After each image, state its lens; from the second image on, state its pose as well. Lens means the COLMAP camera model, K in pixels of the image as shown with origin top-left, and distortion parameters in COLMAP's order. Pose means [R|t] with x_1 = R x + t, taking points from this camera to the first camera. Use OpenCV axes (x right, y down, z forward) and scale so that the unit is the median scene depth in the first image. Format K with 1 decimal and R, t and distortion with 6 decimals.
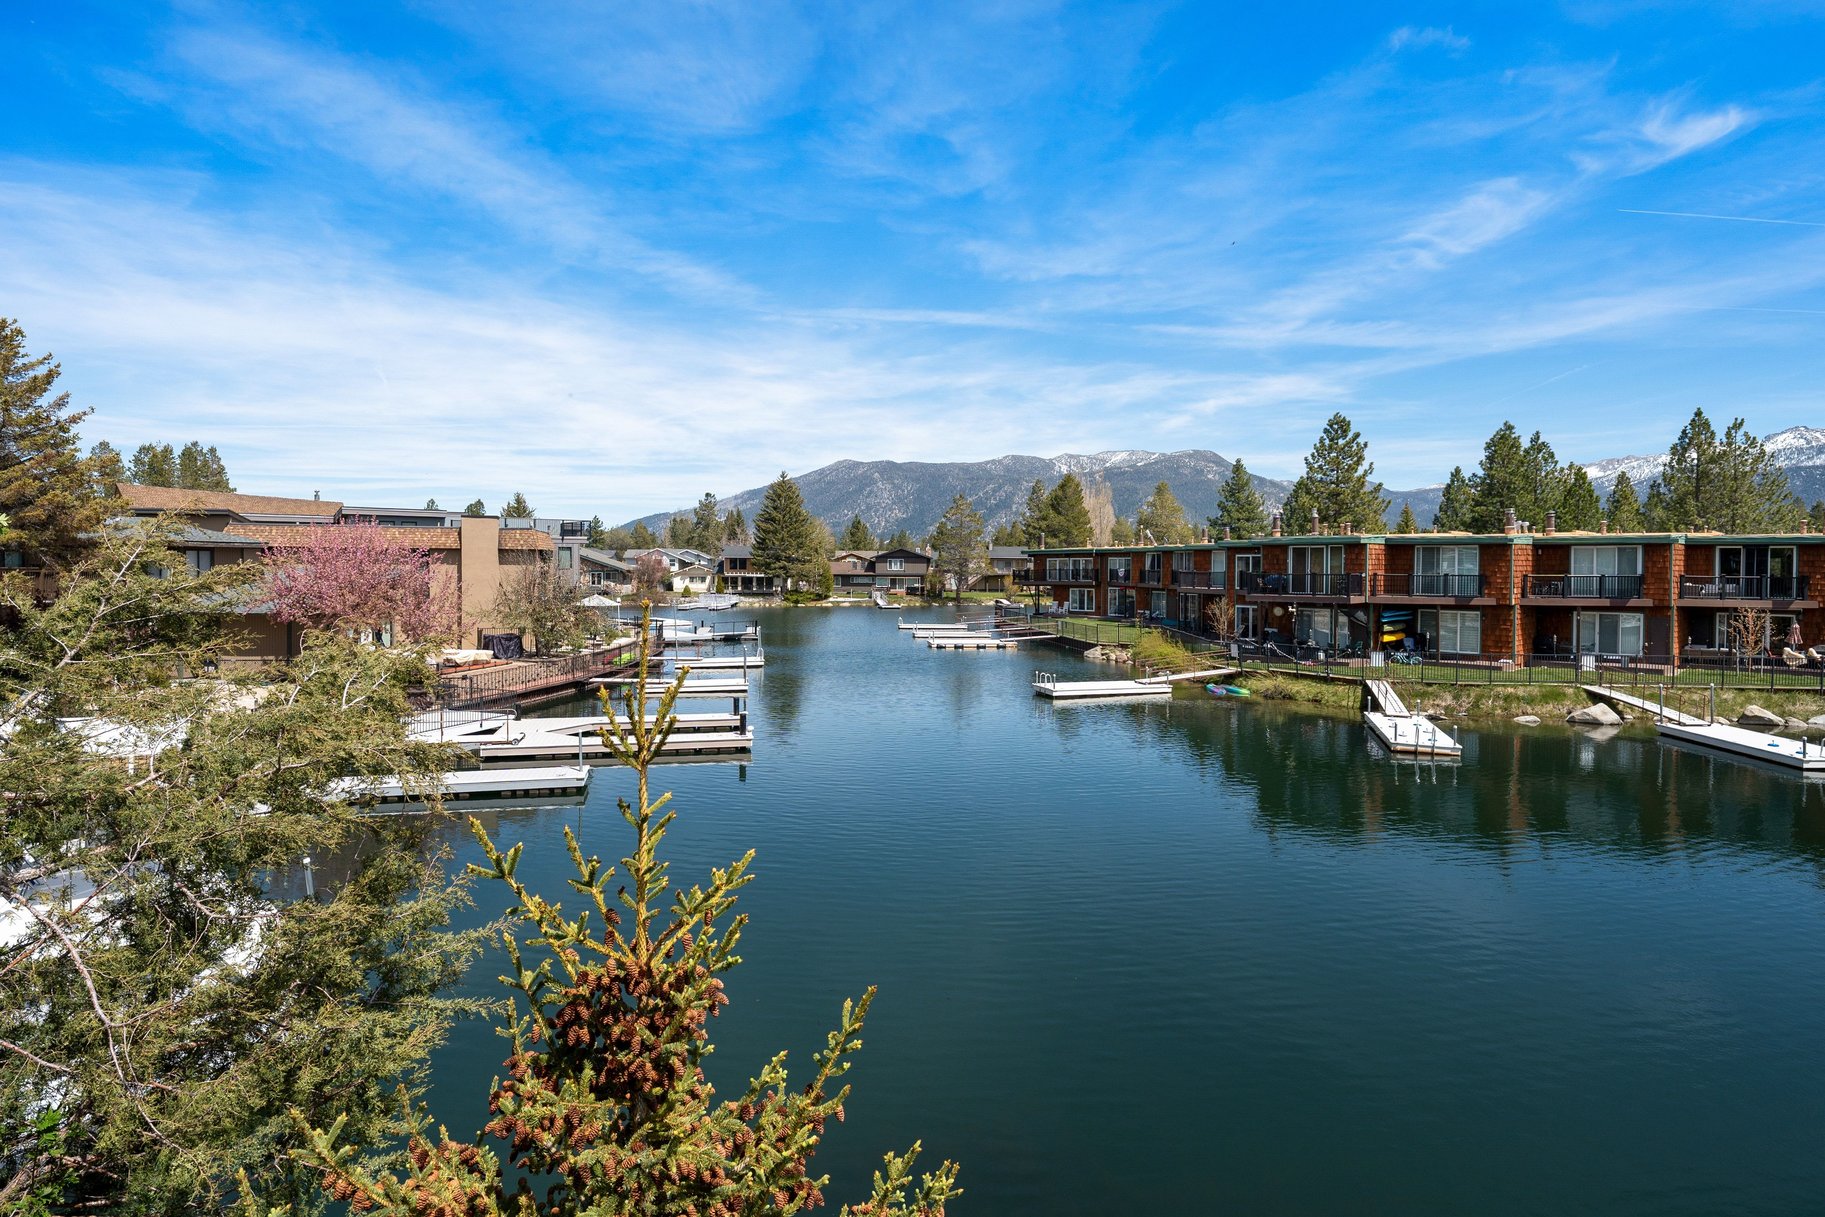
lens RADIAL K [[960.4, 0, 895.3], [0, 960.4, 578.9], [0, 0, 1]] dist [0.003725, 0.000672]
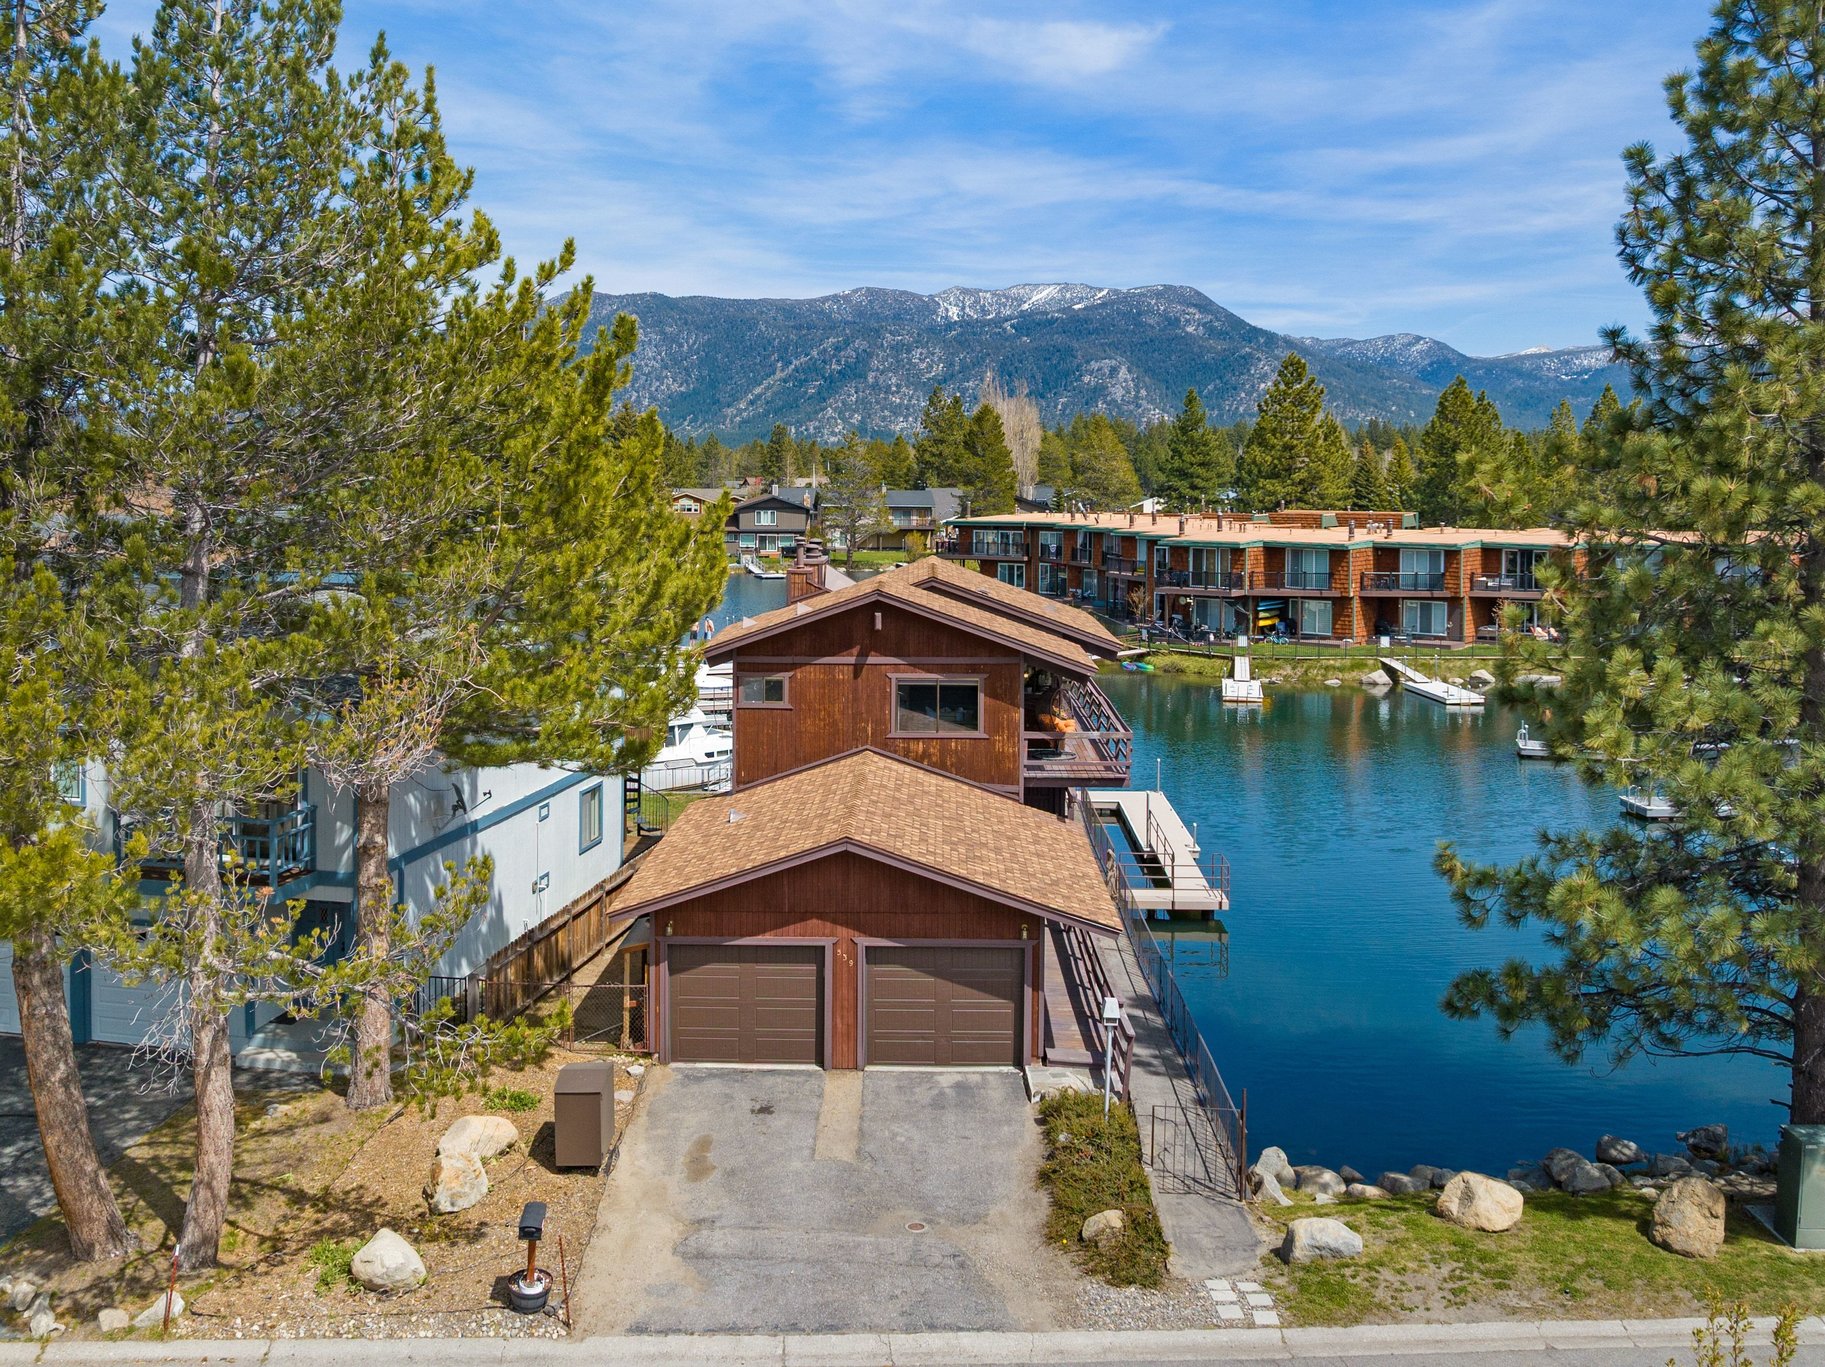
lens RADIAL K [[1660.5, 0, 912.7], [0, 1660.5, 494.4], [0, 0, 1]] dist [-0.021167, -0.046888]
pose [[0.988760, 0.001036, 0.149507, -0.203023], [-0.000945, 0.999999, -0.000680, -0.080870], [-0.149508, 0.000531, 0.988760, -0.830151]]
